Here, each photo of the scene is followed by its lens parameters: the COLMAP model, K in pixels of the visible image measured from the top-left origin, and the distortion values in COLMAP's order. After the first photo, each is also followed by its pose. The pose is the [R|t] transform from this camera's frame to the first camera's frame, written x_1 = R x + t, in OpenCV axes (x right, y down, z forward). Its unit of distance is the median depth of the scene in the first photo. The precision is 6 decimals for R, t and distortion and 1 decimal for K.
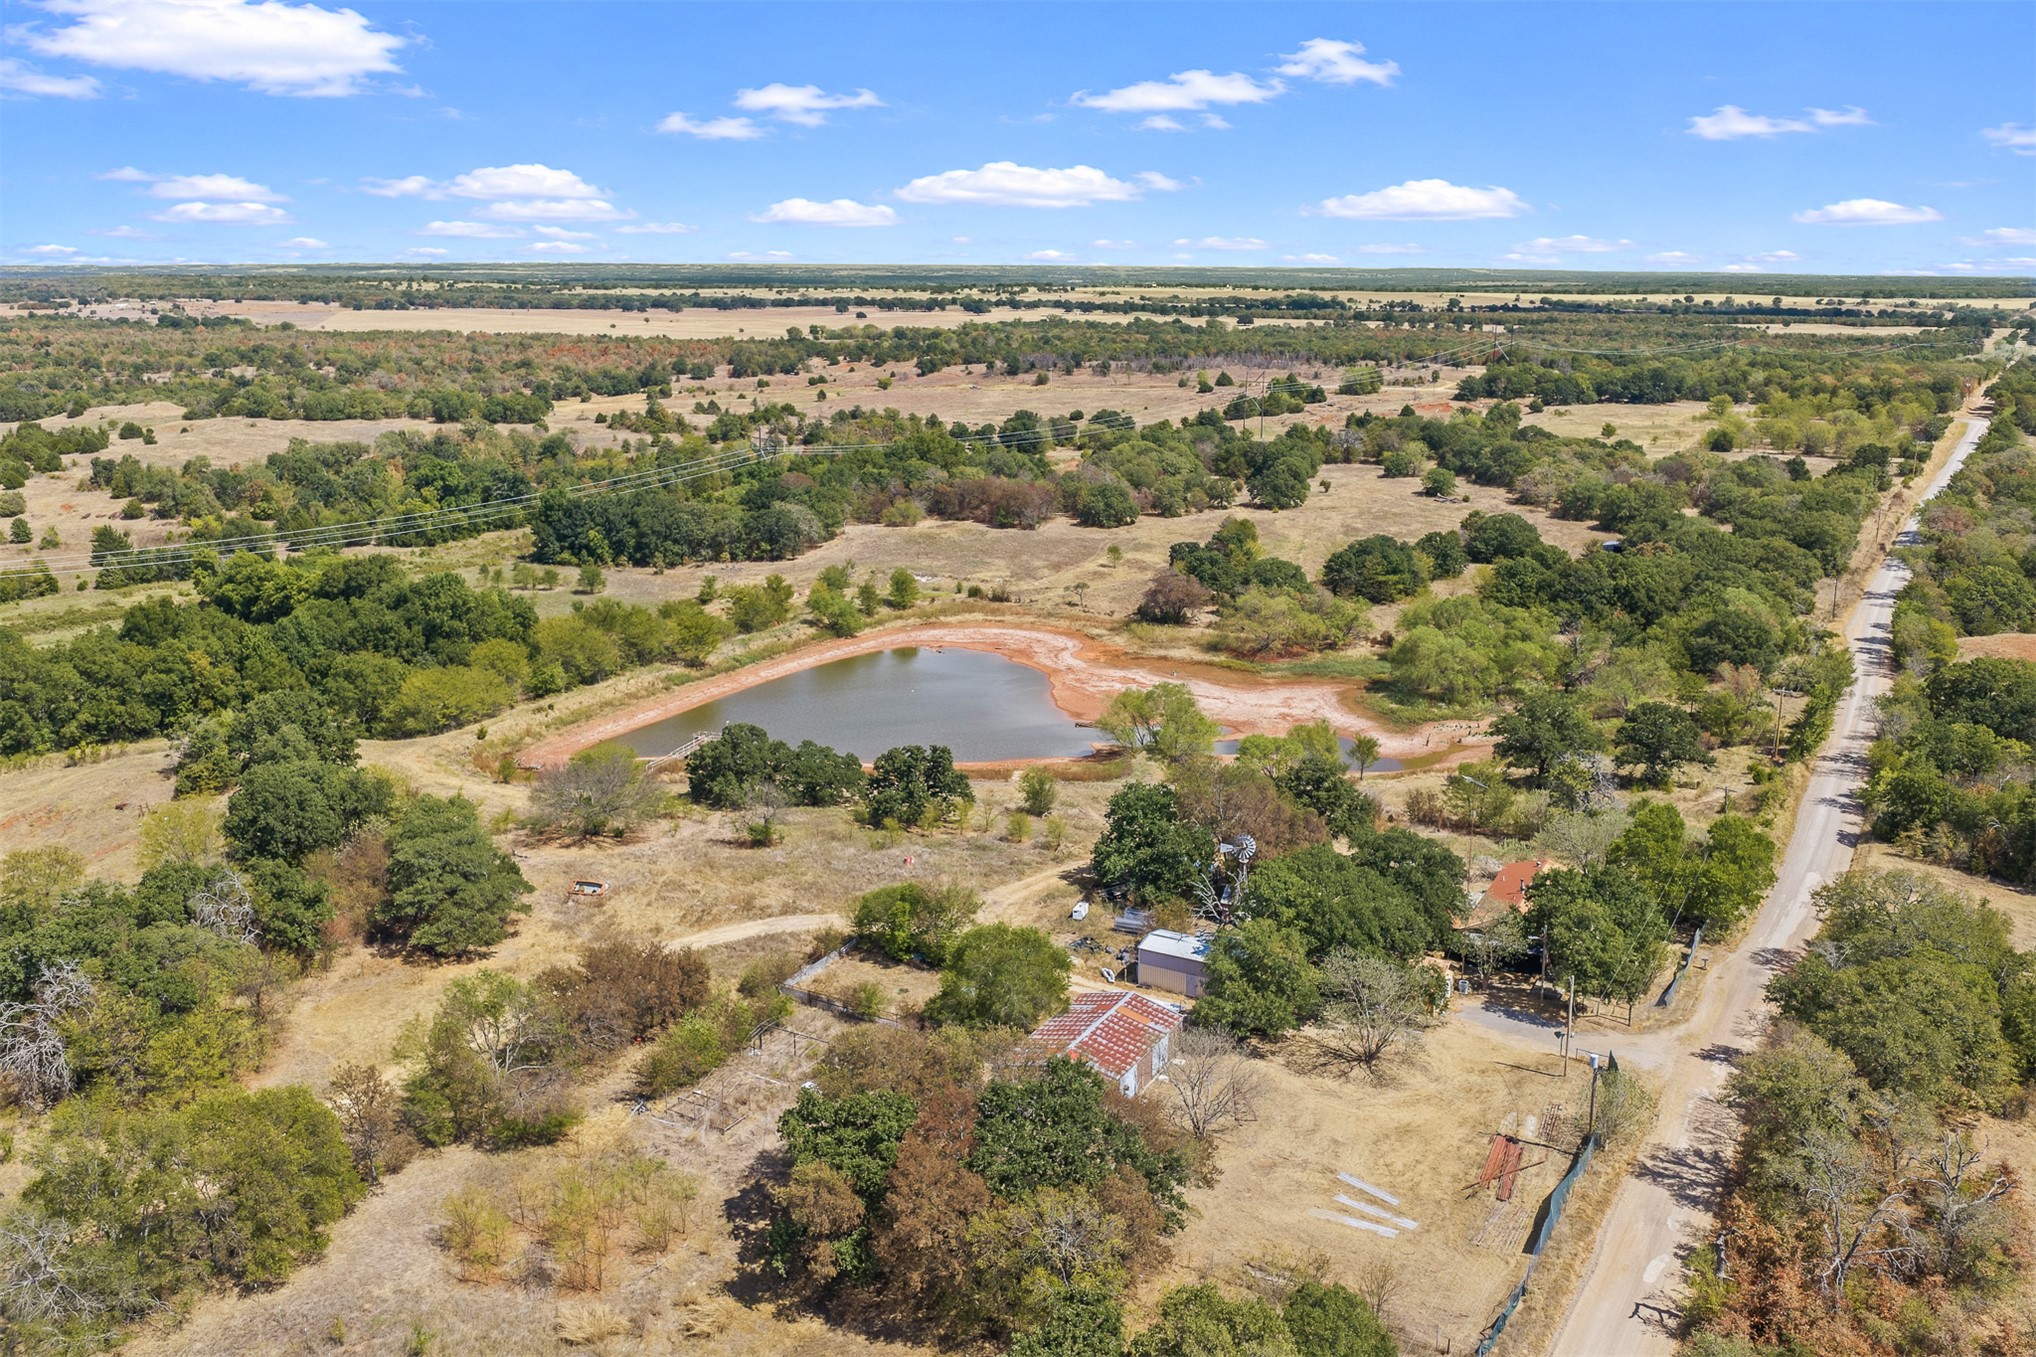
lens RADIAL K [[1678.3, 0, 1023.1], [0, 1678.3, 655.2], [0, 0, 1]] dist [0.017673, -0.046048]
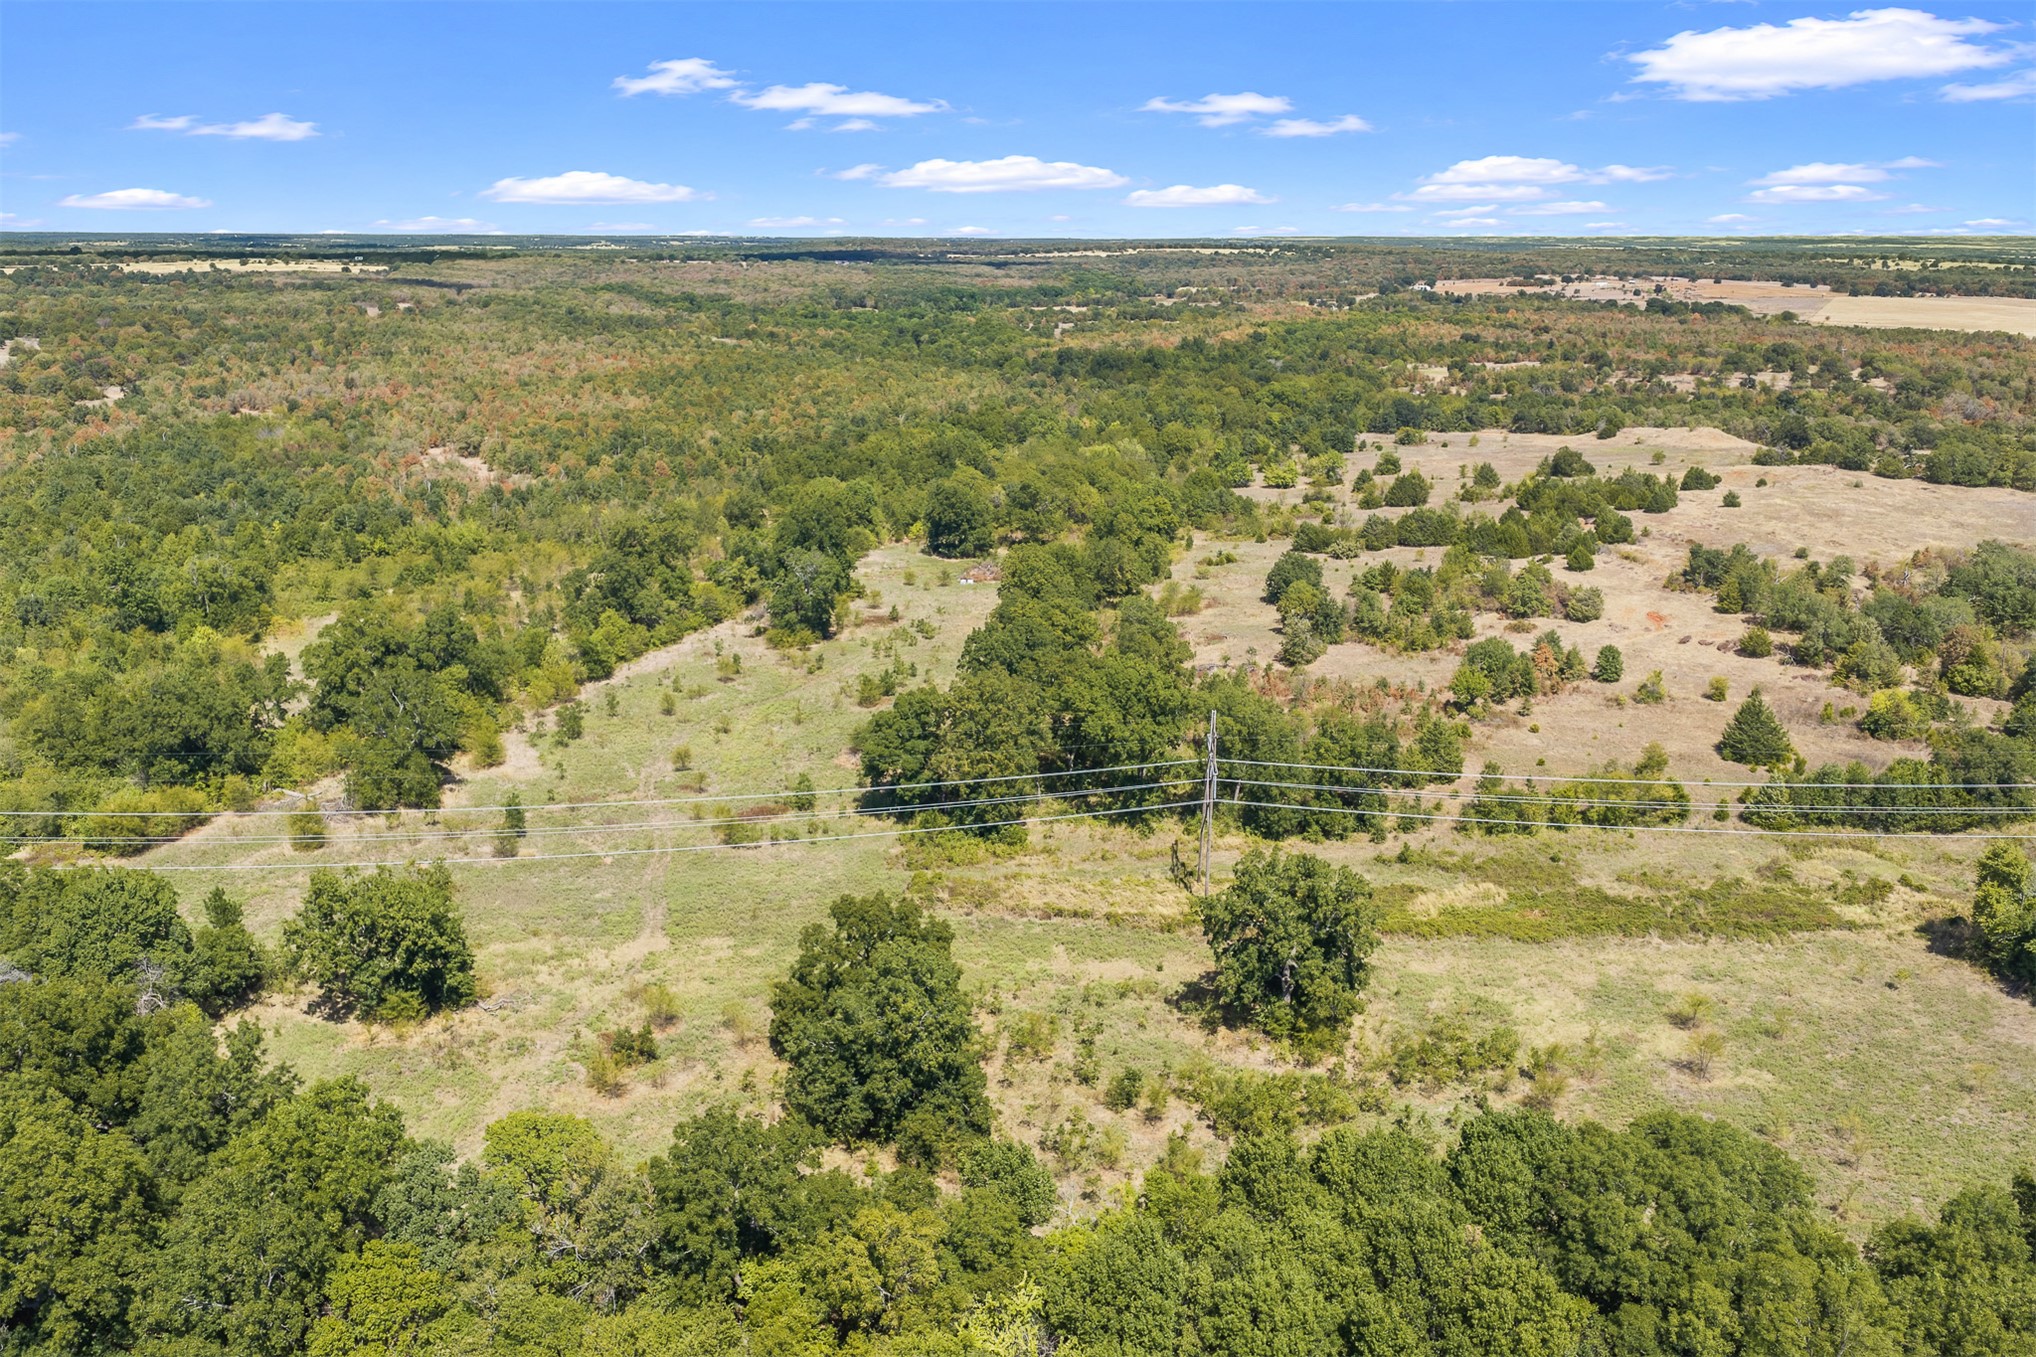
lens RADIAL K [[1678.3, 0, 1023.1], [0, 1678.3, 655.2], [0, 0, 1]] dist [0.017673, -0.046048]
pose [[0.705486, 0.175352, -0.686688, -0.085498], [-0.164495, 0.982963, 0.082010, -0.027527], [0.689369, 0.055100, 0.722311, 0.097995]]
